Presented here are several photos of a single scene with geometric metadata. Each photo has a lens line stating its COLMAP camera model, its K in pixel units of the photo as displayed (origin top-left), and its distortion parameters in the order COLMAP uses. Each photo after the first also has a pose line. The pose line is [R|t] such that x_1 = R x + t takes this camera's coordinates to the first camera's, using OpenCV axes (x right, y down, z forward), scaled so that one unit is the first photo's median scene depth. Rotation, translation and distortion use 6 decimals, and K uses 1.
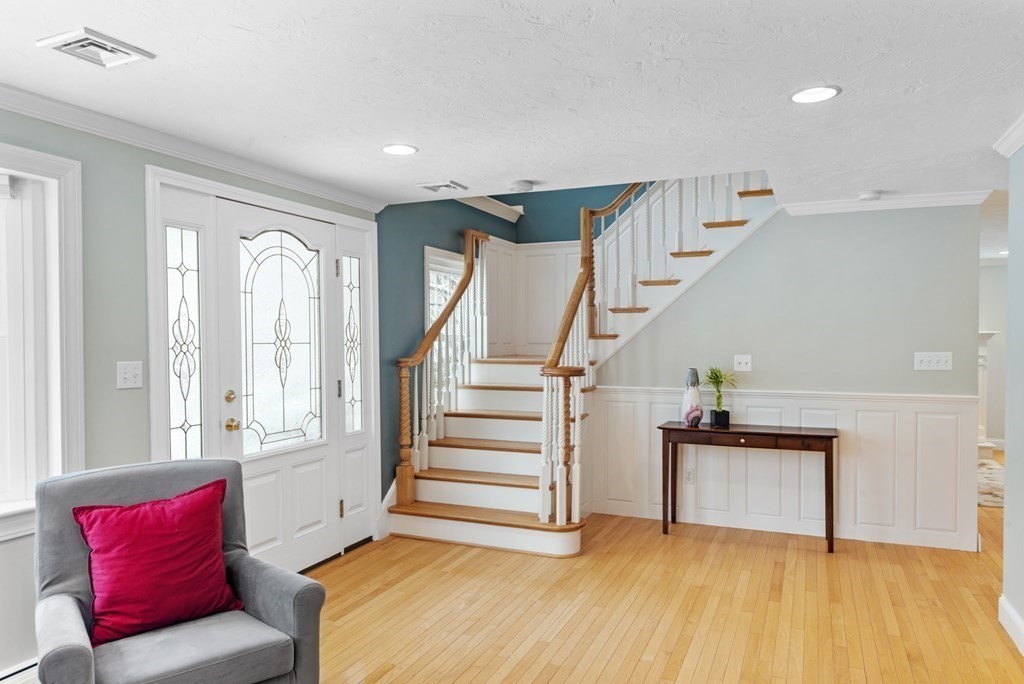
lens RADIAL K [[685.6, 0, 522.4], [0, 685.6, 349.9], [0, 0, 1]] dist [0.051635, 0.005668]
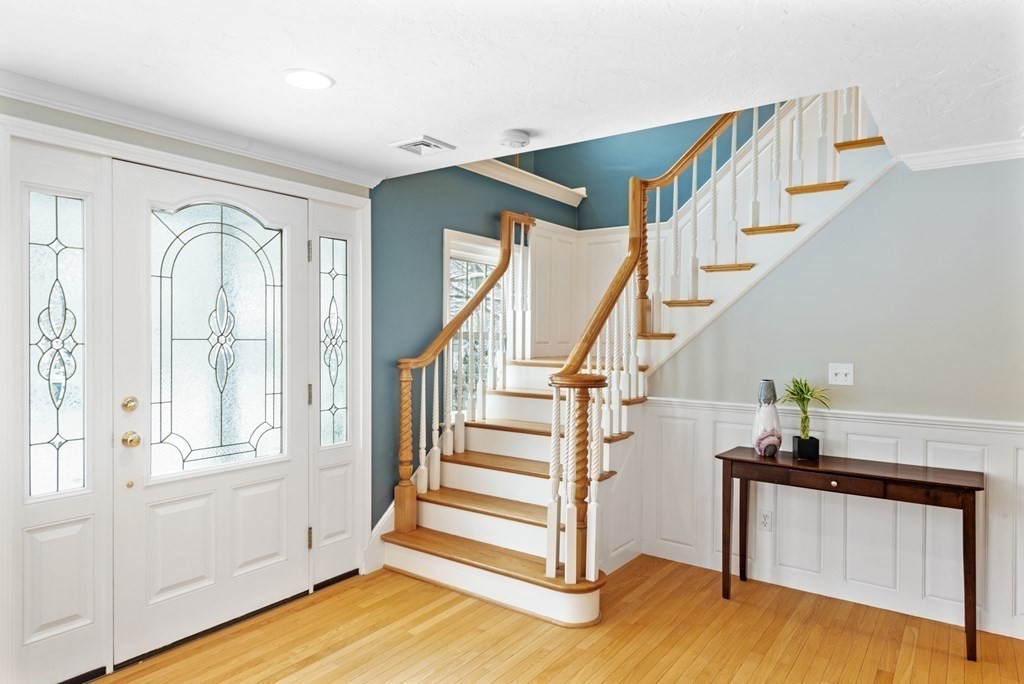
lens RADIAL K [[631.2, 0, 515.6], [0, 631.2, 337.4], [0, 0, 1]] dist [0.027085, -0.004629]
pose [[0.976432, 0.012355, -0.215470, 0.129723], [-0.015420, 0.999802, -0.012551, -0.006542], [0.215272, 0.015578, 0.976430, 0.266693]]
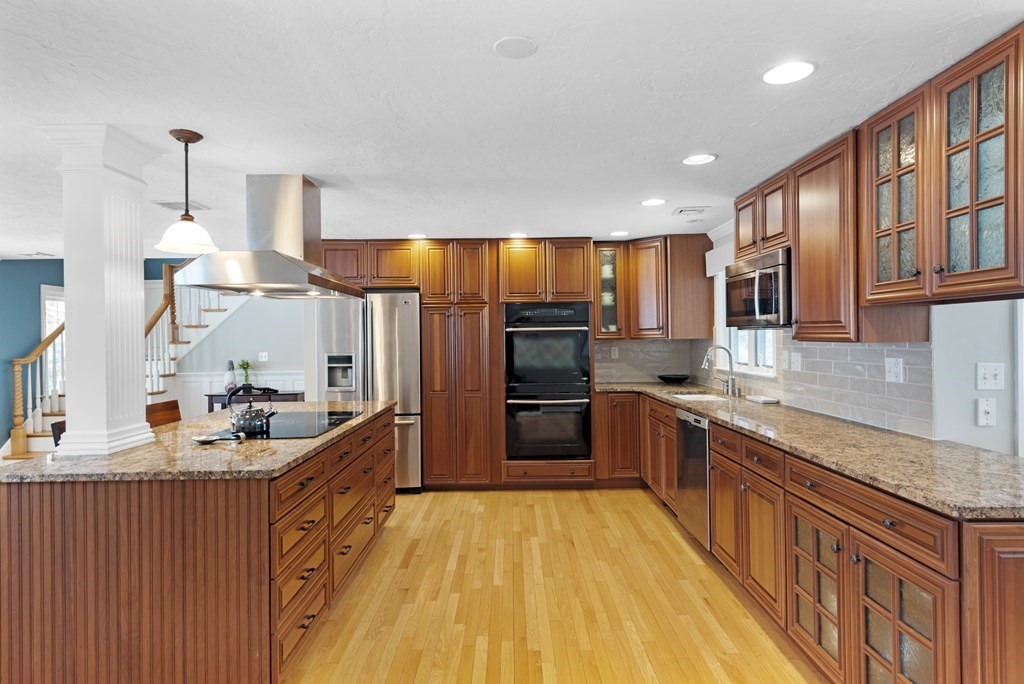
lens RADIAL K [[562.3, 0, 522.5], [0, 562.3, 335.3], [0, 0, 1]] dist [-0.006468, -0.000690]
pose [[0.911785, -0.008752, 0.410575, 0.346726], [0.020099, 0.999526, -0.023328, 0.011773], [-0.410176, 0.029522, 0.911528, -0.605854]]
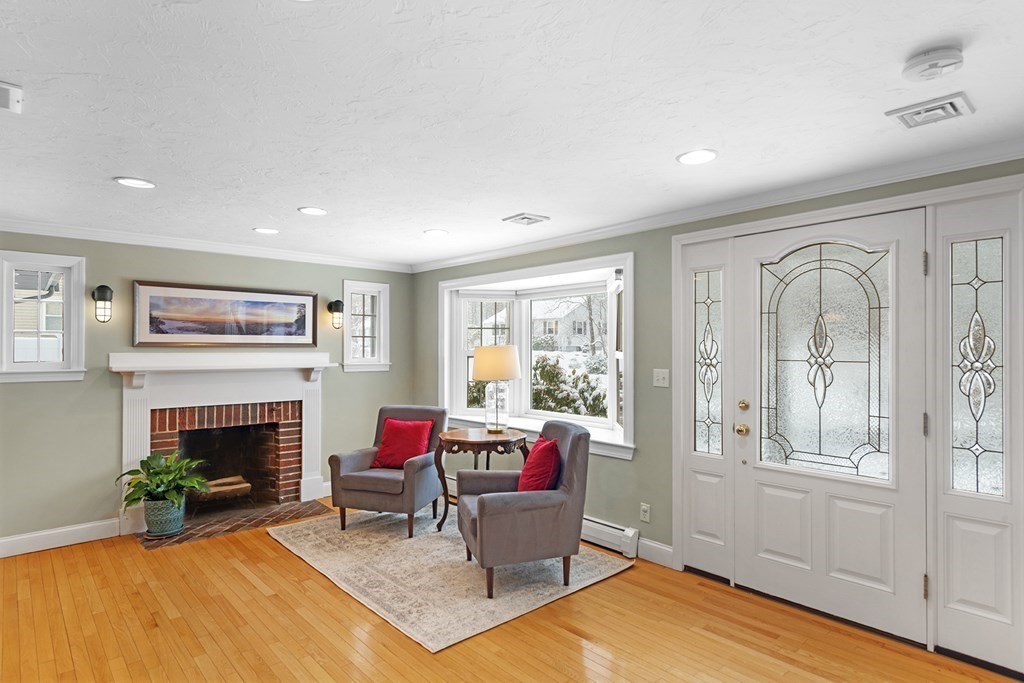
lens RADIAL K [[562.3, 0, 513.6], [0, 562.3, 343.7], [0, 0, 1]] dist [-0.006468, -0.000690]
pose [[-0.426231, -0.014344, -0.904500, 0.425986], [-0.024938, 0.999681, -0.004102, -0.015992], [0.904270, 0.020808, -0.426453, 0.761266]]
